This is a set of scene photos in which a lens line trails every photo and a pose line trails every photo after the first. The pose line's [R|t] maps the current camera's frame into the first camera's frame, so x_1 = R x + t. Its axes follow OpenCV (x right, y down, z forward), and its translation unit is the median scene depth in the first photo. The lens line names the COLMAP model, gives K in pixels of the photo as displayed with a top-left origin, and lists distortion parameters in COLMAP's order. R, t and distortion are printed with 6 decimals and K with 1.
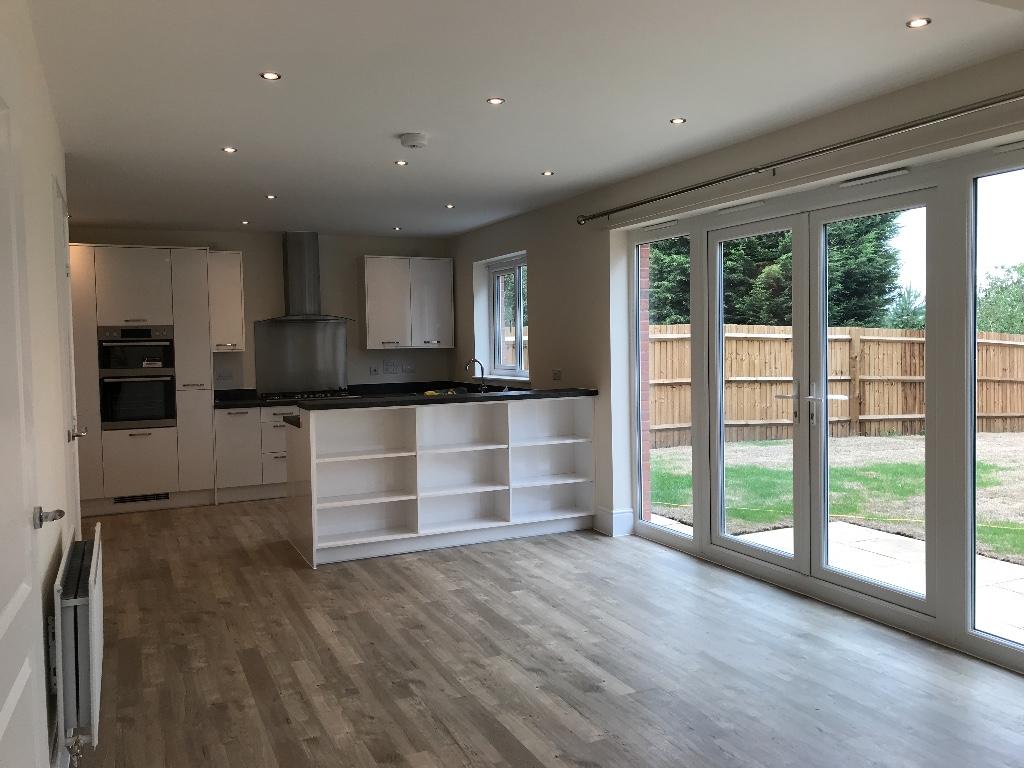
lens RADIAL K [[872.5, 0, 512.0], [0, 872.5, 384.0], [0, 0, 1]] dist [0.059843, -0.084176]
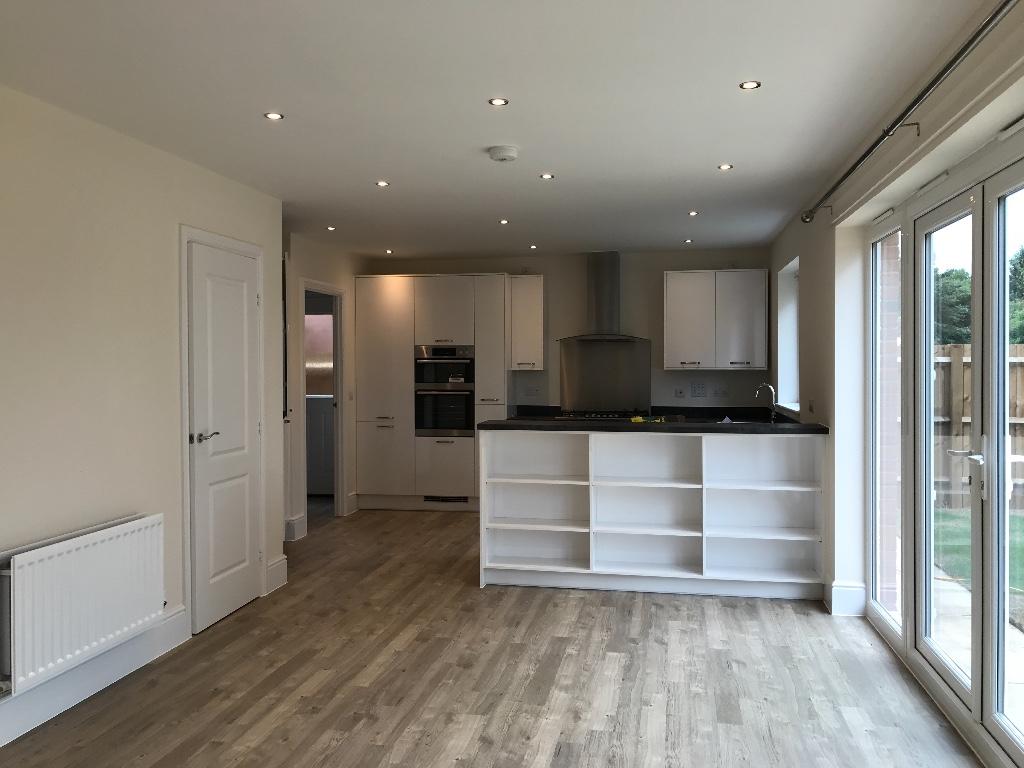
lens RADIAL K [[872.5, 0, 512.0], [0, 872.5, 384.0], [0, 0, 1]] dist [0.059843, -0.084176]
pose [[0.798034, 0.030117, -0.601860, 0.392981], [-0.040816, 0.999158, -0.004122, -0.019903], [0.601229, 0.027855, 0.798591, 0.209945]]
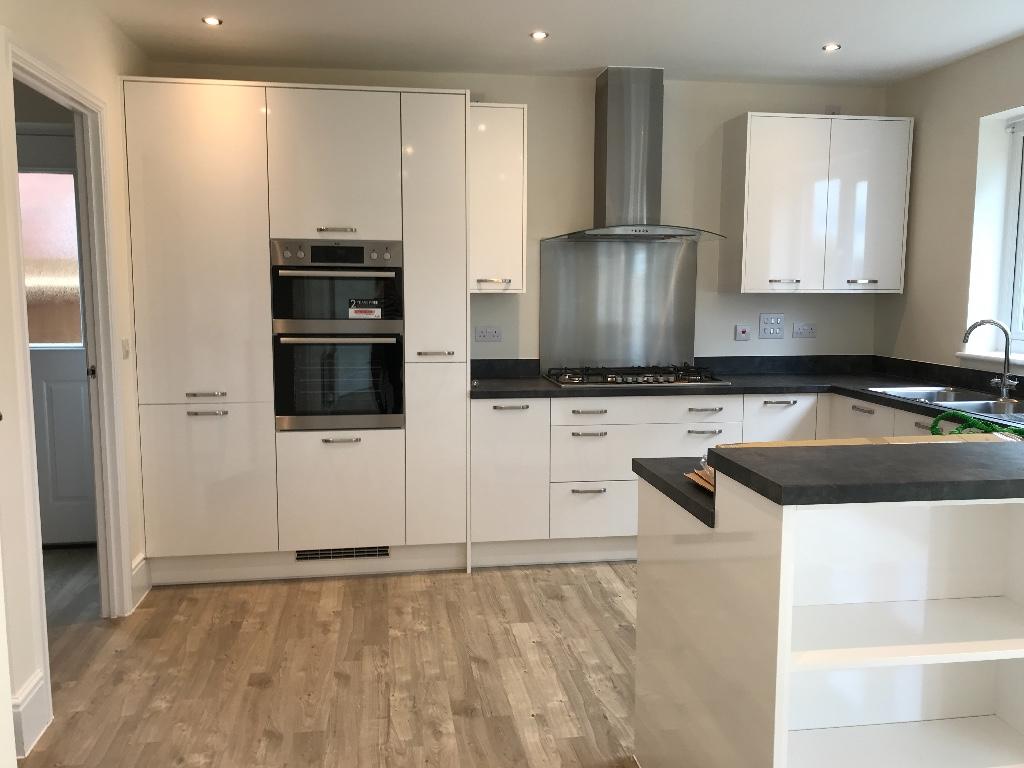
lens RADIAL K [[872.5, 0, 512.0], [0, 872.5, 384.0], [0, 0, 1]] dist [0.059843, -0.084176]
pose [[0.962155, 0.051663, -0.267561, -0.225852], [-0.034071, 0.996966, 0.069985, -0.024888], [0.270365, -0.058221, 0.960996, 0.647961]]
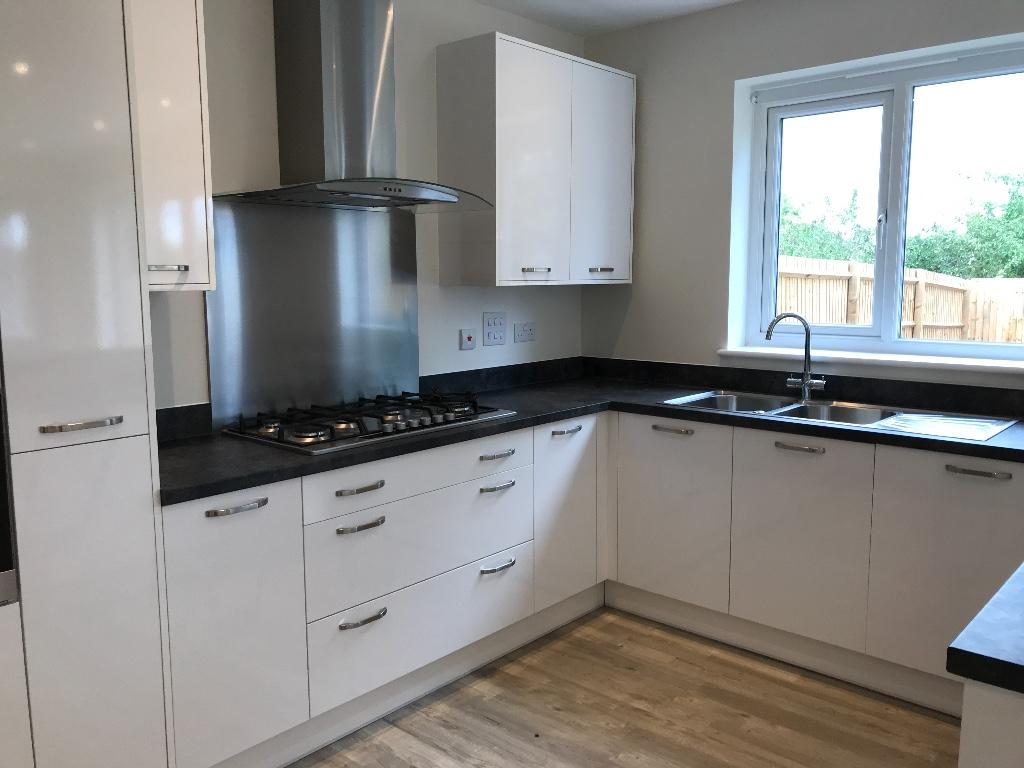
lens RADIAL K [[836.0, 0, 512.0], [0, 836.0, 384.0], [0, 0, 1]] dist [0.032658, -0.004931]
pose [[0.913440, -0.039659, 0.405037, -0.453697], [0.008922, 0.996953, 0.077497, -0.036512], [-0.406876, -0.067175, 0.911010, 0.955546]]
